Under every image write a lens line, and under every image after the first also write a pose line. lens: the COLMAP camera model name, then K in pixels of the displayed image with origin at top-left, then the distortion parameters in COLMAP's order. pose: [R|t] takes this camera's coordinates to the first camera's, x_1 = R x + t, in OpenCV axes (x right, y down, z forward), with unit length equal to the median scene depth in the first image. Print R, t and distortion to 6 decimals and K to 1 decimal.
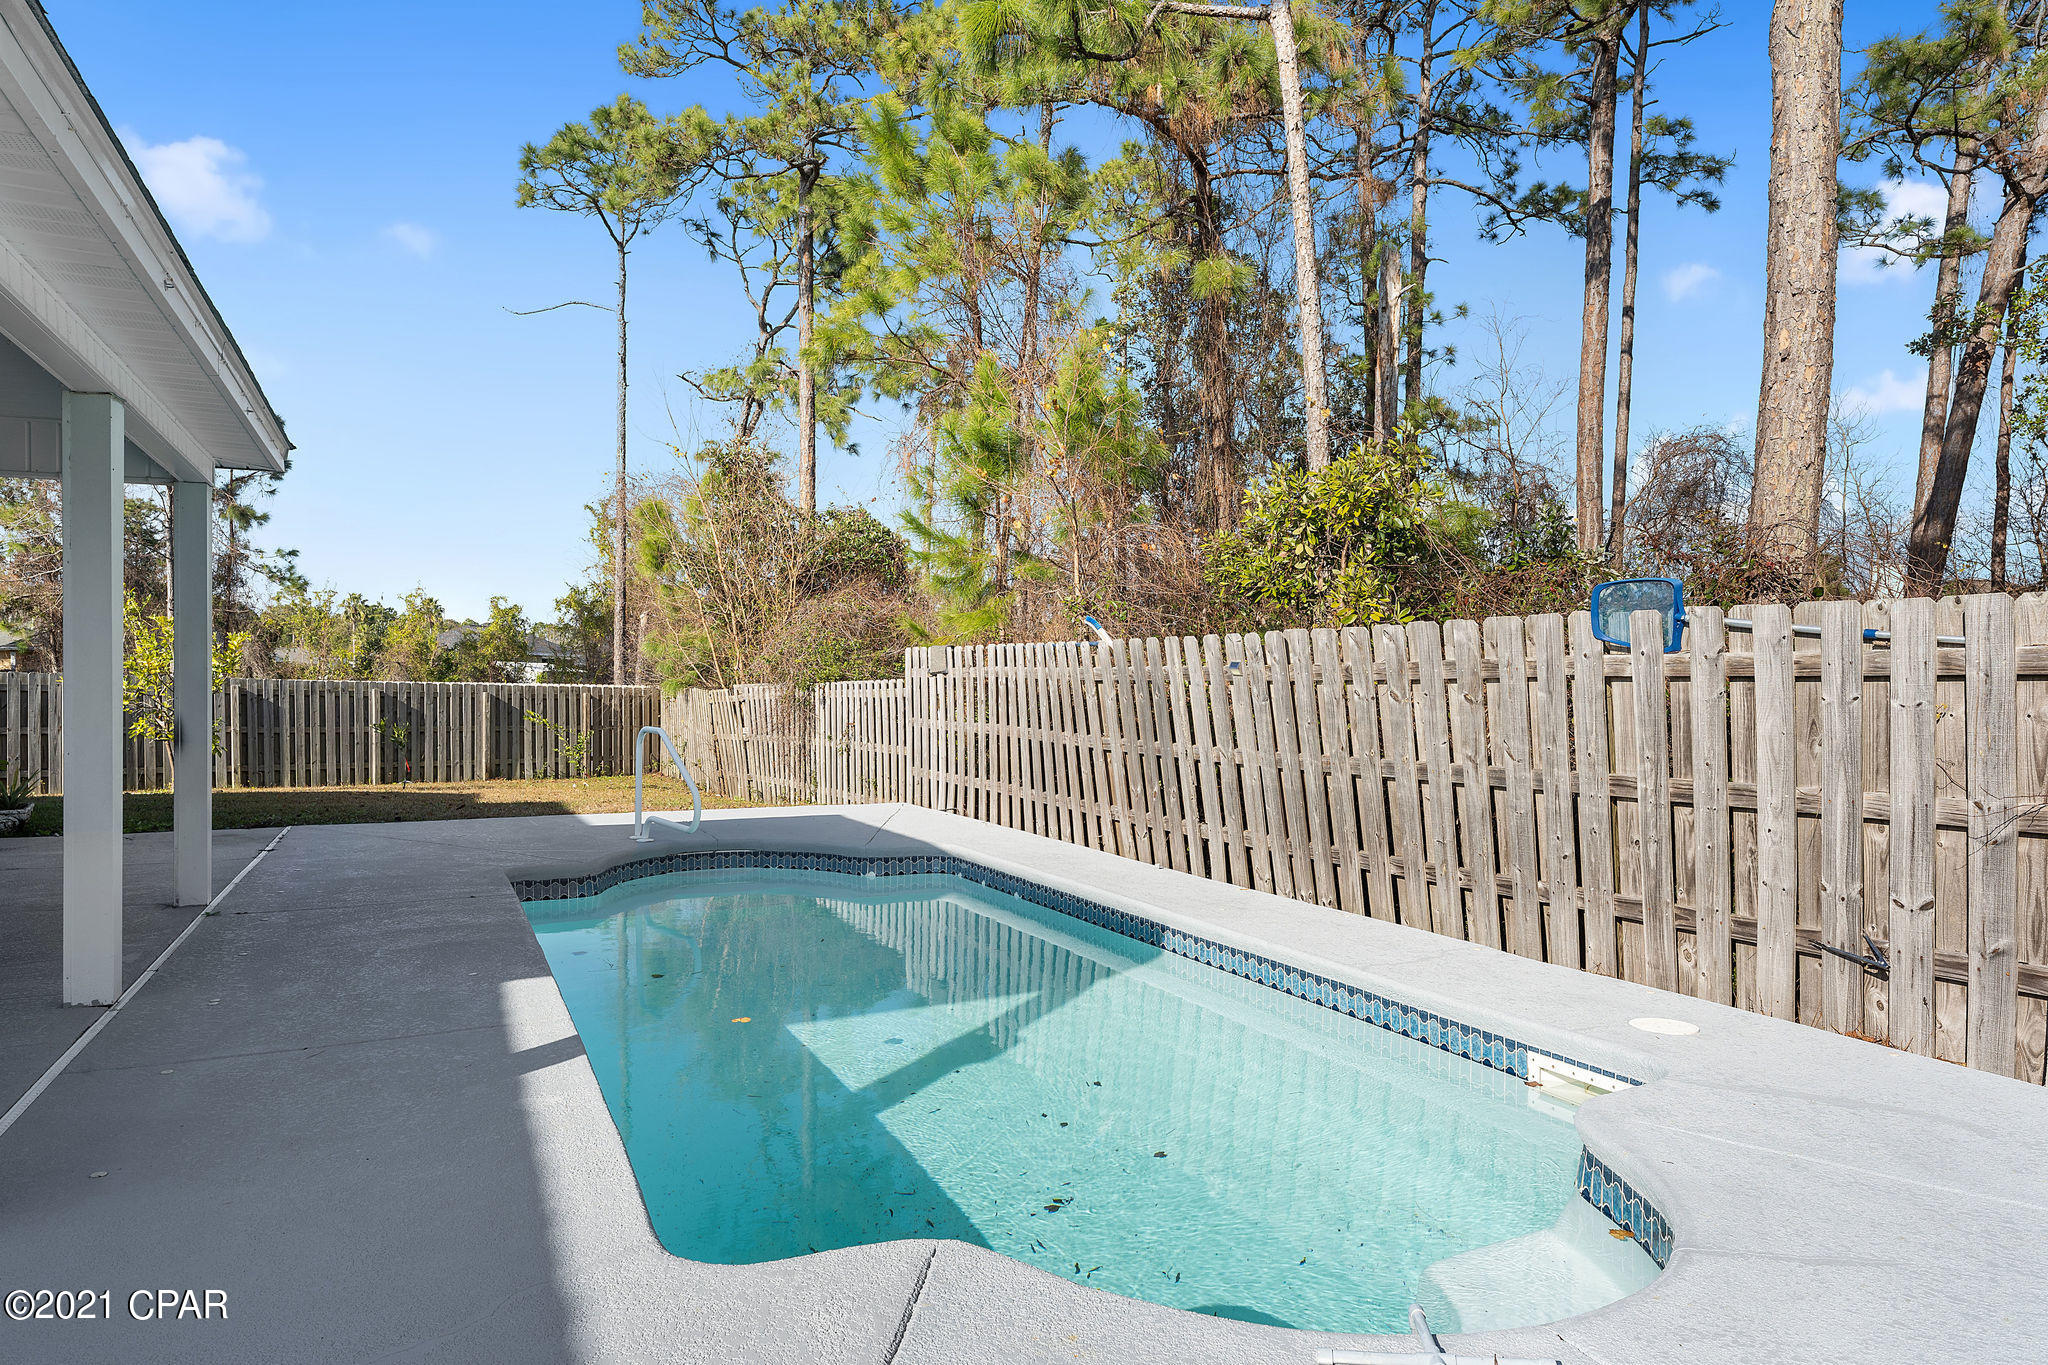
lens RADIAL K [[1264.1, 0, 1021.5], [0, 1264.1, 682.2], [0, 0, 1]] dist [-0.003849, -0.000894]
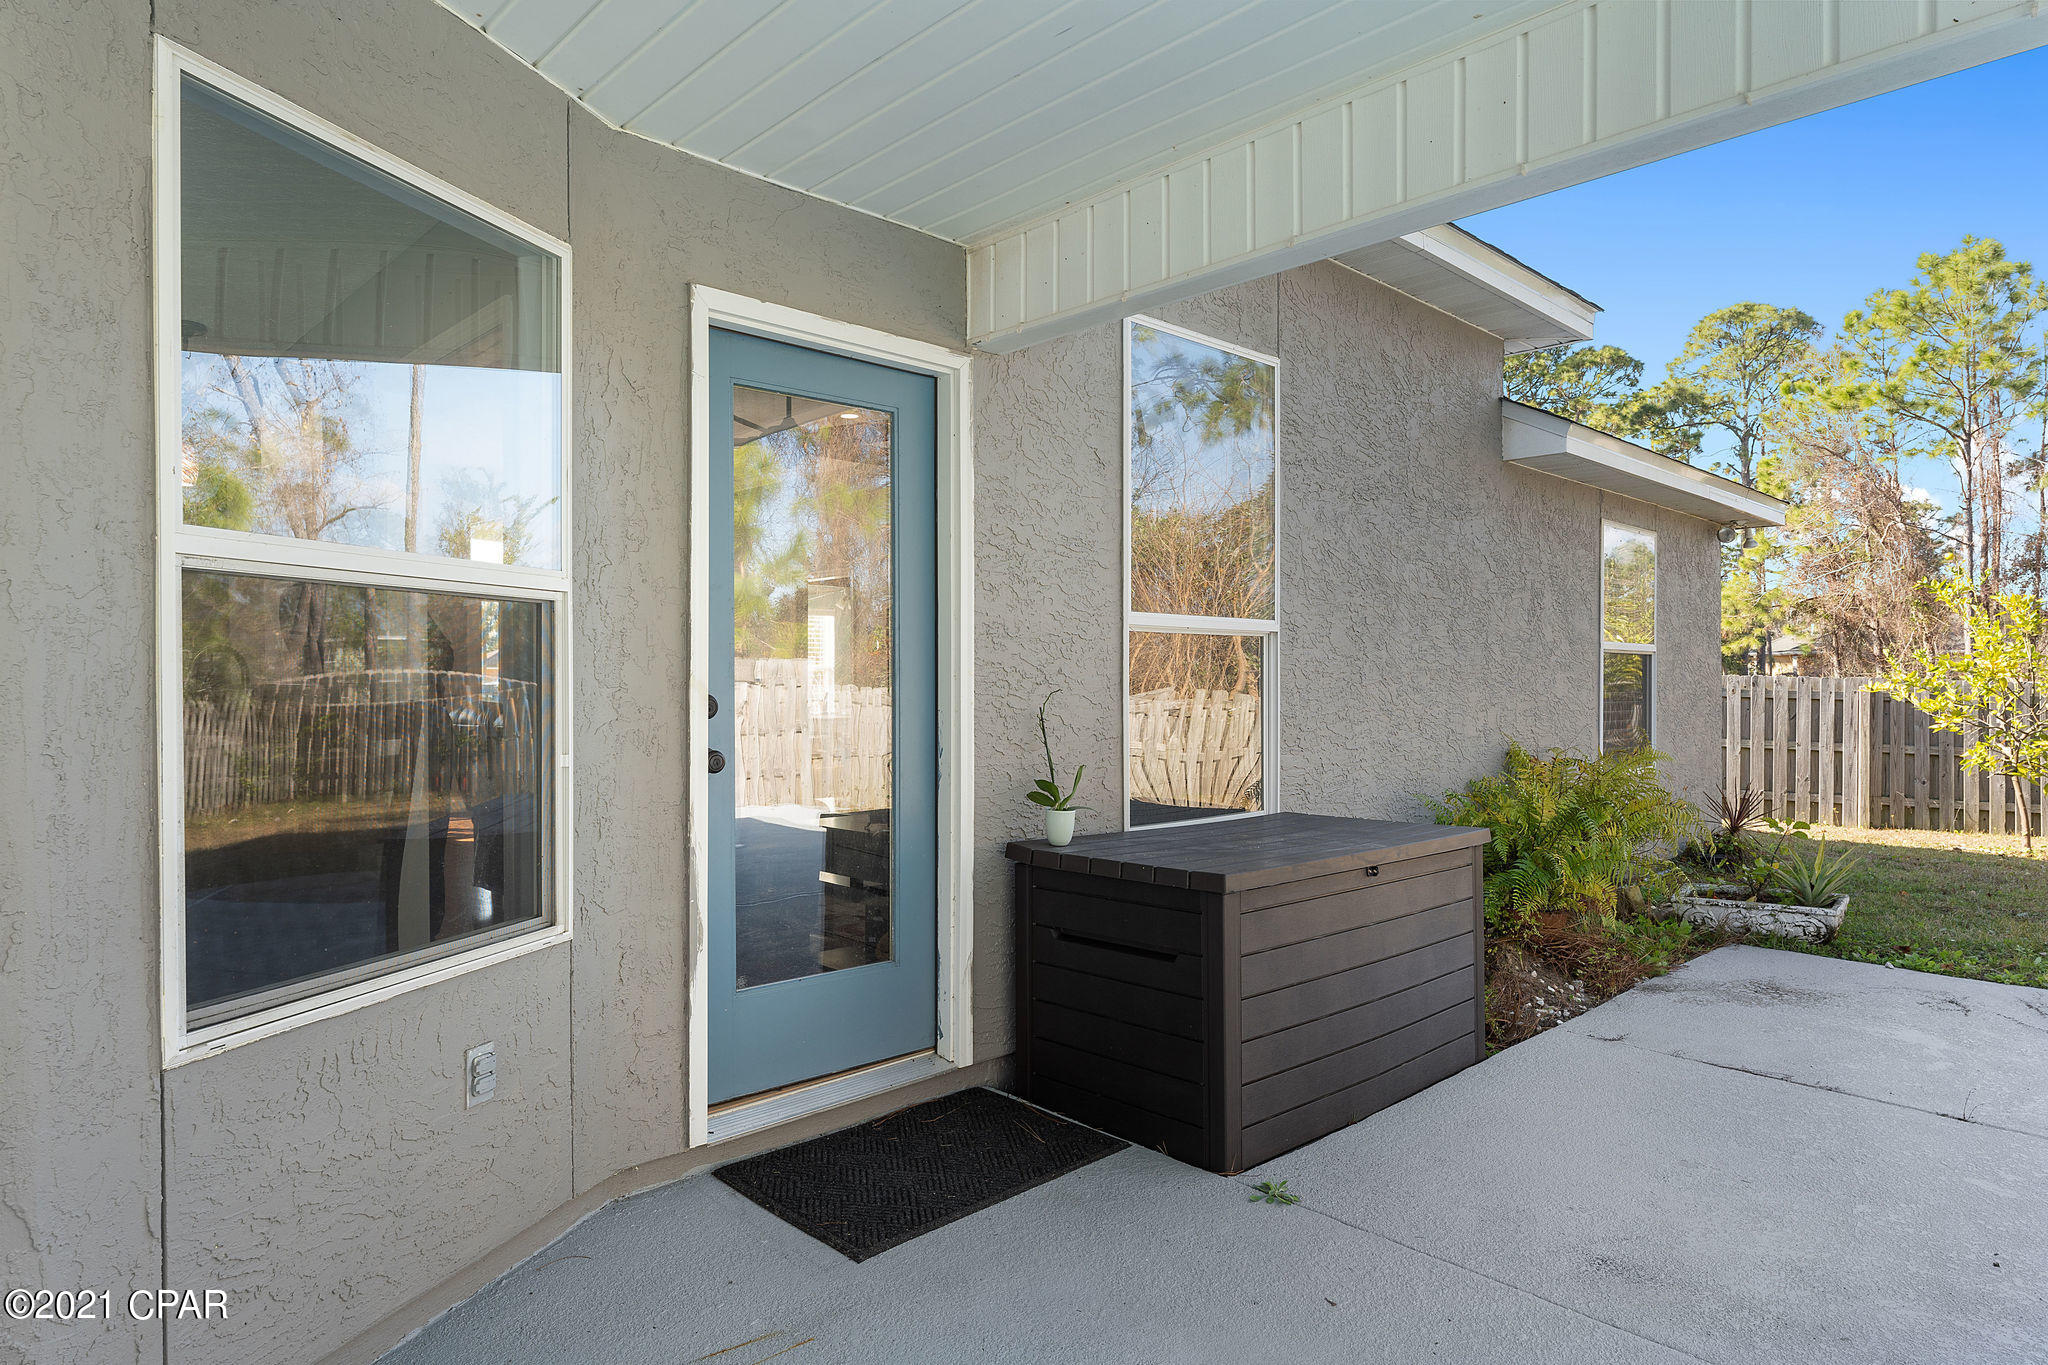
lens RADIAL K [[1213.1, 0, 1021.7], [0, 1213.1, 690.5], [0, 0, 1]] dist [-0.006203, -0.000489]
pose [[0.321998, 0.009818, -0.946689, -0.200100], [-0.004545, 0.999951, 0.008825, -0.003270], [0.946729, 0.001461, 0.322027, 0.241575]]
